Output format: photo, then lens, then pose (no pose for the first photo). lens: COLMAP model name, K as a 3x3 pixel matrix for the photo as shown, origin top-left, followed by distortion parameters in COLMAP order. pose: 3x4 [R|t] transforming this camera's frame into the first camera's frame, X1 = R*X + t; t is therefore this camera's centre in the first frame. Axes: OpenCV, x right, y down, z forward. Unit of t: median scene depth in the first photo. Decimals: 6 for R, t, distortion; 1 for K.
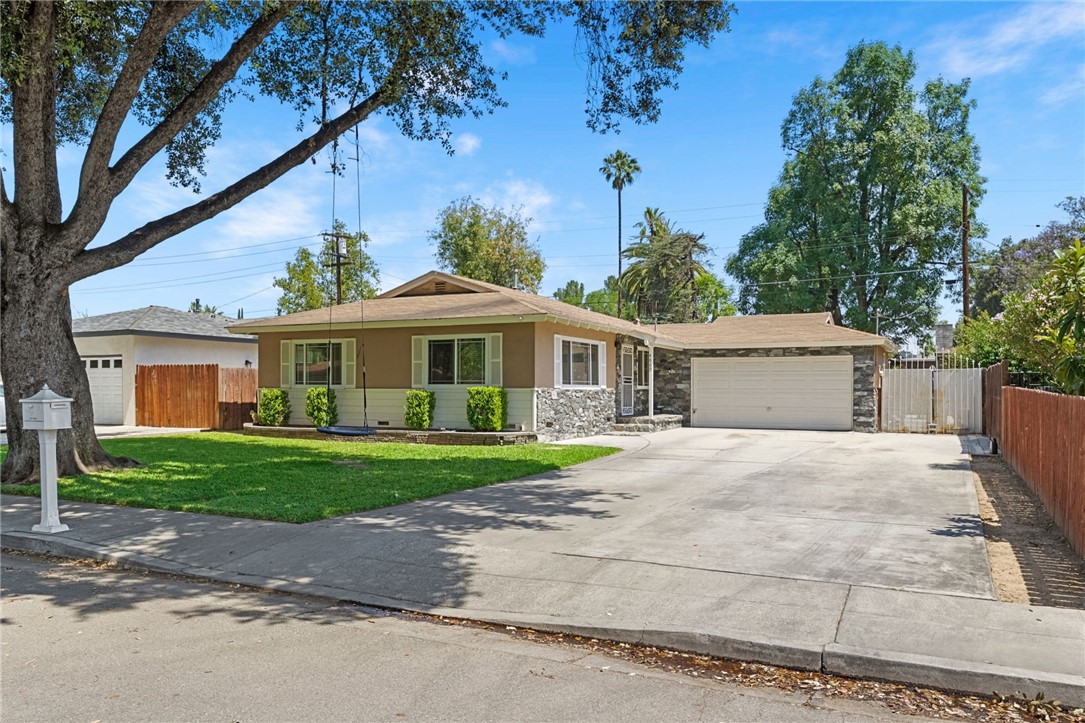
lens RADIAL K [[804.2, 0, 542.9], [0, 804.2, 400.2], [0, 0, 1]] dist [-0.006630, 0.002450]
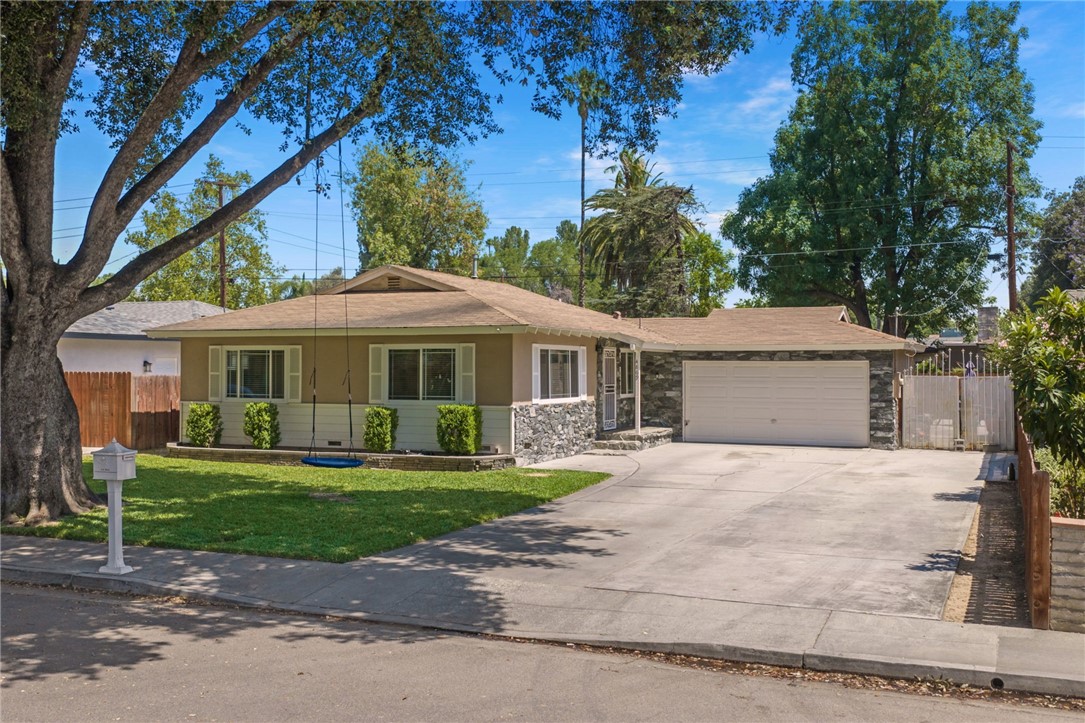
lens RADIAL K [[1116.2, 0, 501.2], [0, 1116.2, 362.5], [0, 0, 1]] dist [0.010151, -0.001111]
pose [[0.999499, -0.002070, 0.031587, -0.051712], [0.002600, 0.999856, -0.016742, -0.035585], [-0.031548, 0.016816, 0.999361, -0.202192]]
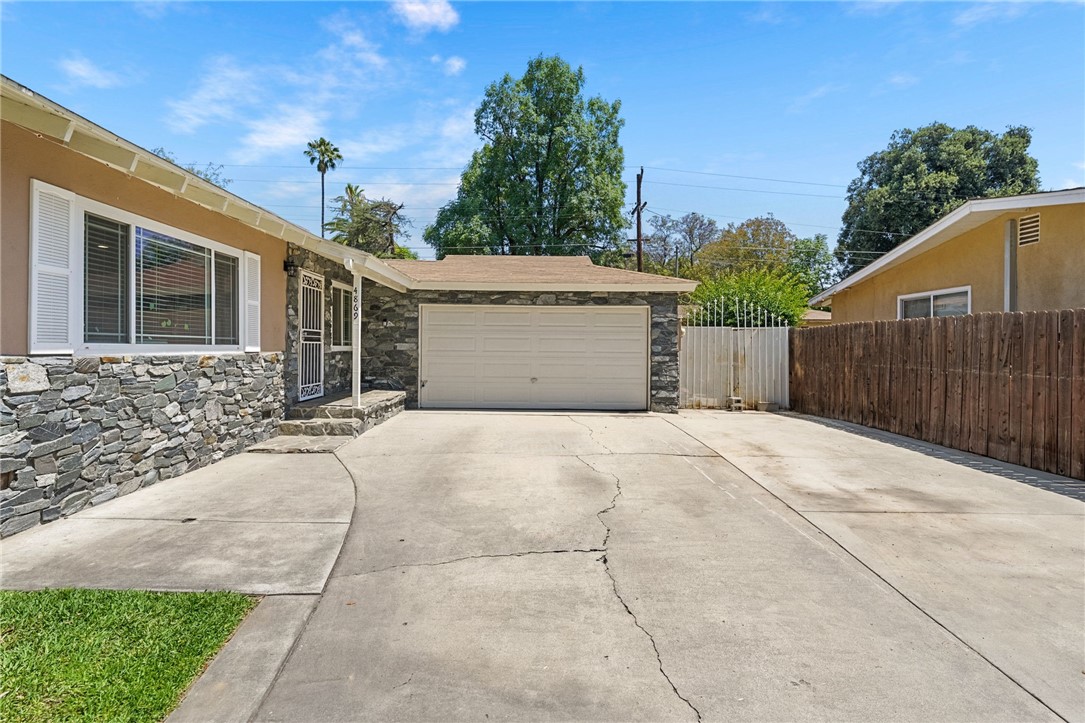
lens RADIAL K [[532.7, 0, 538.8], [0, 532.7, 345.8], [0, 0, 1]] dist [-0.001663, -0.000127]
pose [[0.889586, 0.005964, 0.456728, 0.081891], [0.000521, 0.999901, -0.014072, -0.013633], [-0.456767, 0.012756, 0.889495, 0.641297]]
